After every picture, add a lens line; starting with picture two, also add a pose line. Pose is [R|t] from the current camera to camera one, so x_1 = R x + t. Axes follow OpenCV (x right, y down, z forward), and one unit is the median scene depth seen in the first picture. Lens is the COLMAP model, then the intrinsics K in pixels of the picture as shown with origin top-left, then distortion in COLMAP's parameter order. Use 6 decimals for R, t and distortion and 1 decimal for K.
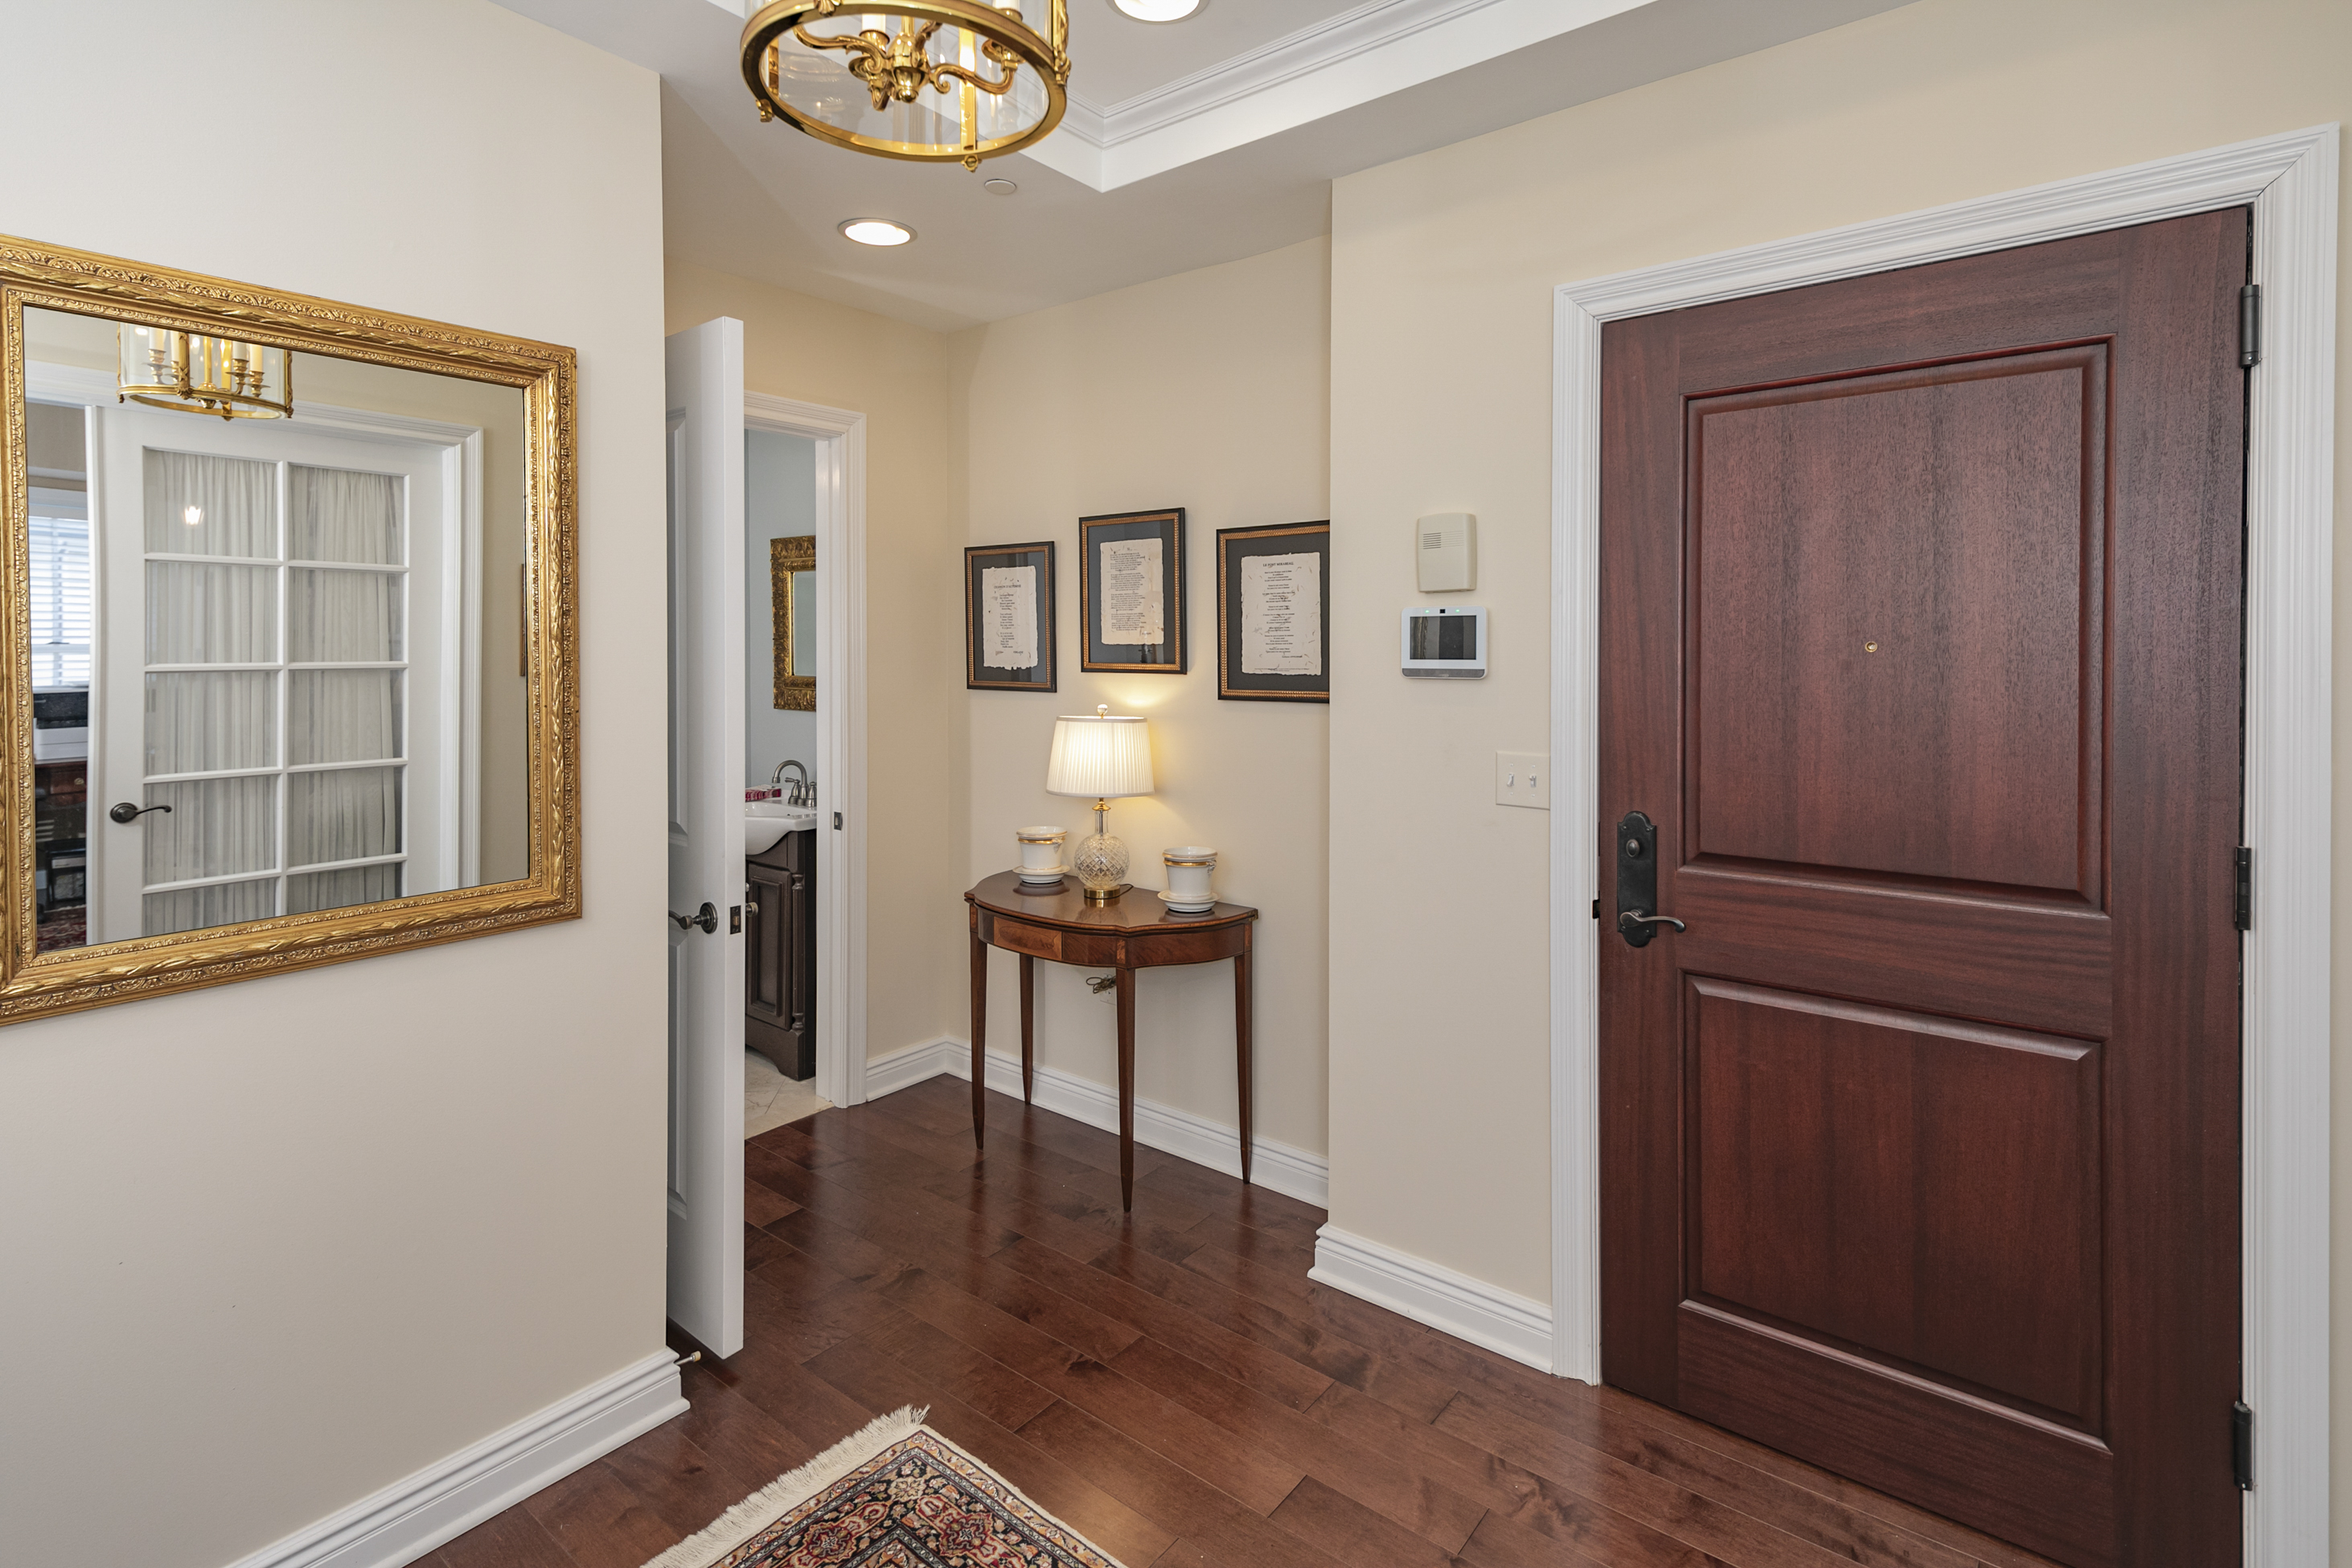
lens RADIAL K [[1136.2, 0, 1181.8], [0, 1136.2, 677.2], [0, 0, 1]] dist [0.041633, -0.011098]
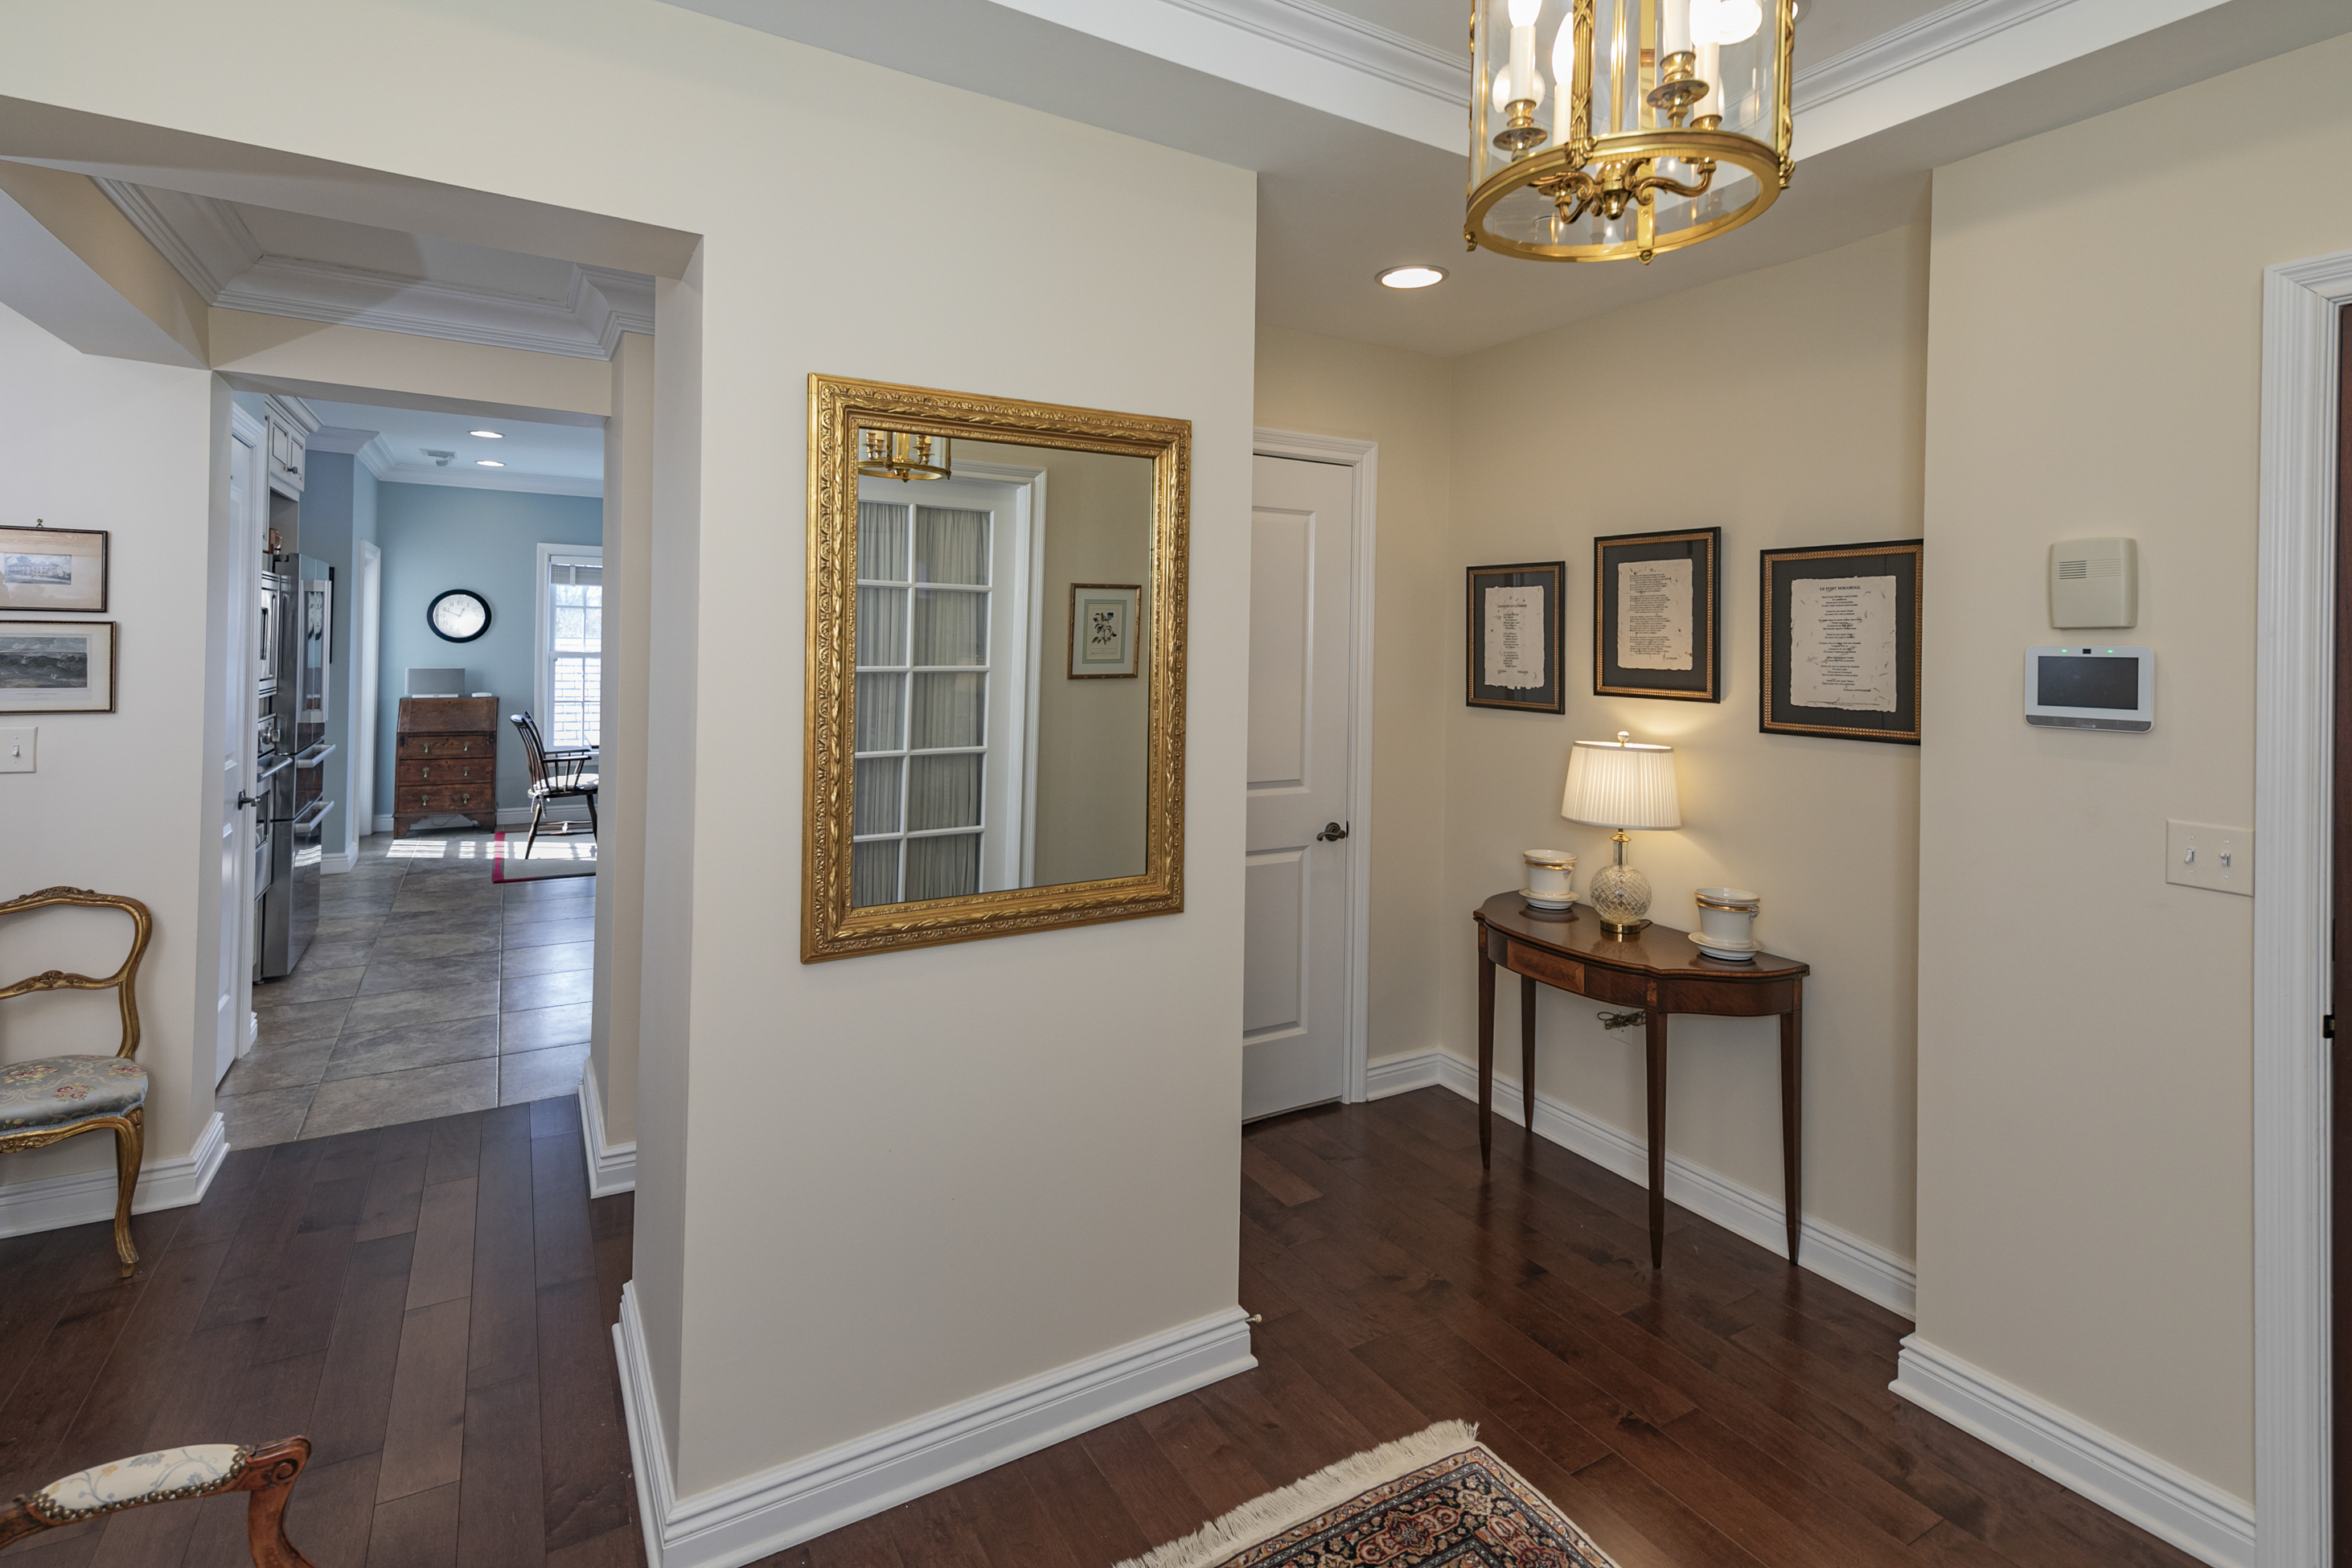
lens RADIAL K [[1139.6, 0, 1184.0], [0, 1139.6, 643.6], [0, 0, 1]] dist [0.032401, -0.006678]
pose [[0.935080, 0.015139, -0.354113, -0.097981], [-0.023217, 0.999558, -0.018576, -0.031288], [0.353675, 0.025592, 0.935018, -0.061478]]
